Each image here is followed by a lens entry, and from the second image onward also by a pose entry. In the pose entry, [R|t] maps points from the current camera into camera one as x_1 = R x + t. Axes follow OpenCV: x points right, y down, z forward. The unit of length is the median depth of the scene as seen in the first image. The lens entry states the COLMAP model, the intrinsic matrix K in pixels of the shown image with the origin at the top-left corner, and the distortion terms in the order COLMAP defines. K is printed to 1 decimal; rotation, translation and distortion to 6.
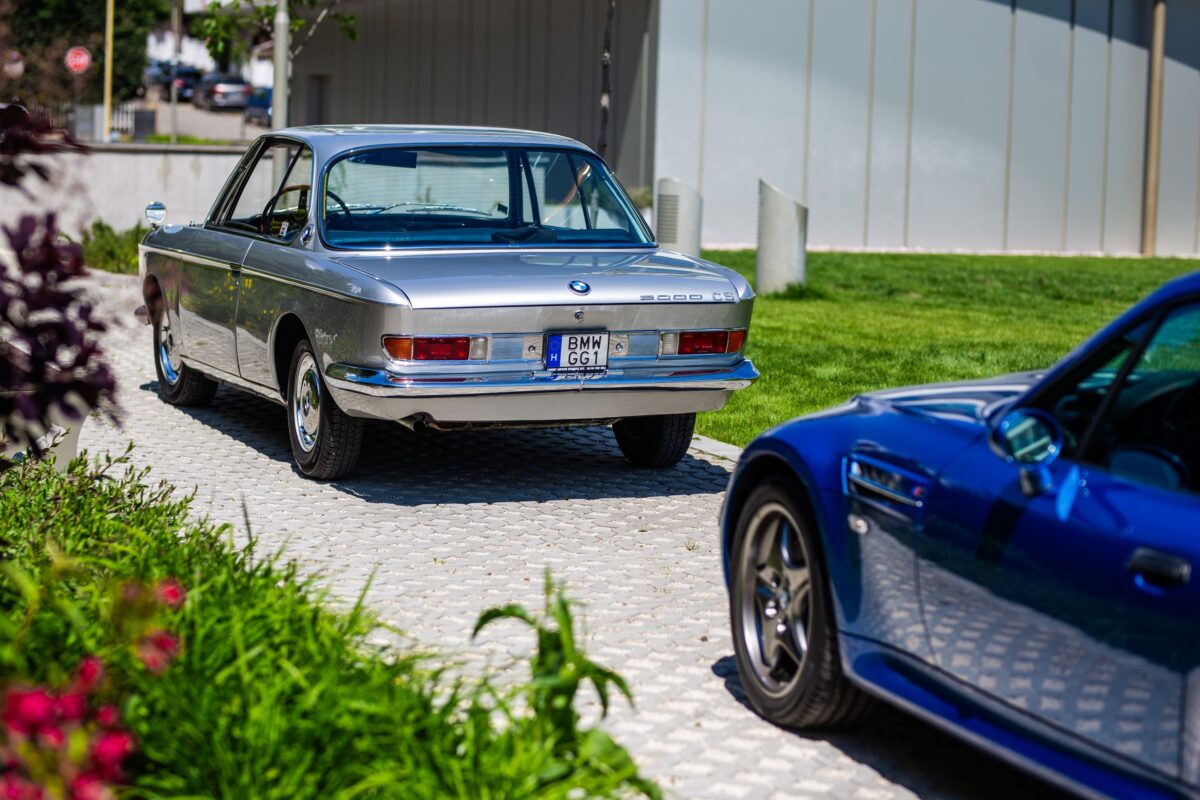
lens RADIAL K [[3113.6, 0, 600.0], [0, 3113.6, 400.0], [0, 0, 1]] dist [0.054107, -1.113226]
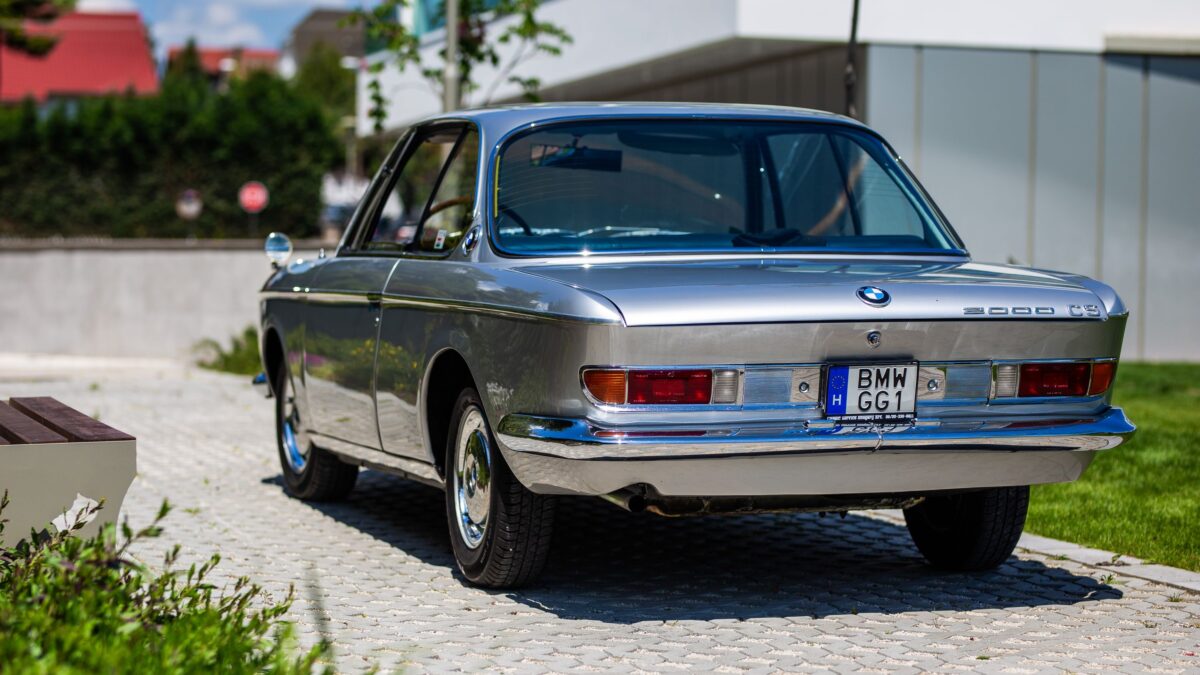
lens RADIAL K [[3120.5, 0, 600.0], [0, 3120.5, 337.5], [0, 0, 1]] dist [0.023753, -0.566969]
pose [[0.998290, -0.010100, -0.057582, -0.026249], [0.006229, 0.997733, -0.067013, 0.017231], [0.058128, 0.066540, 0.996089, 0.318217]]
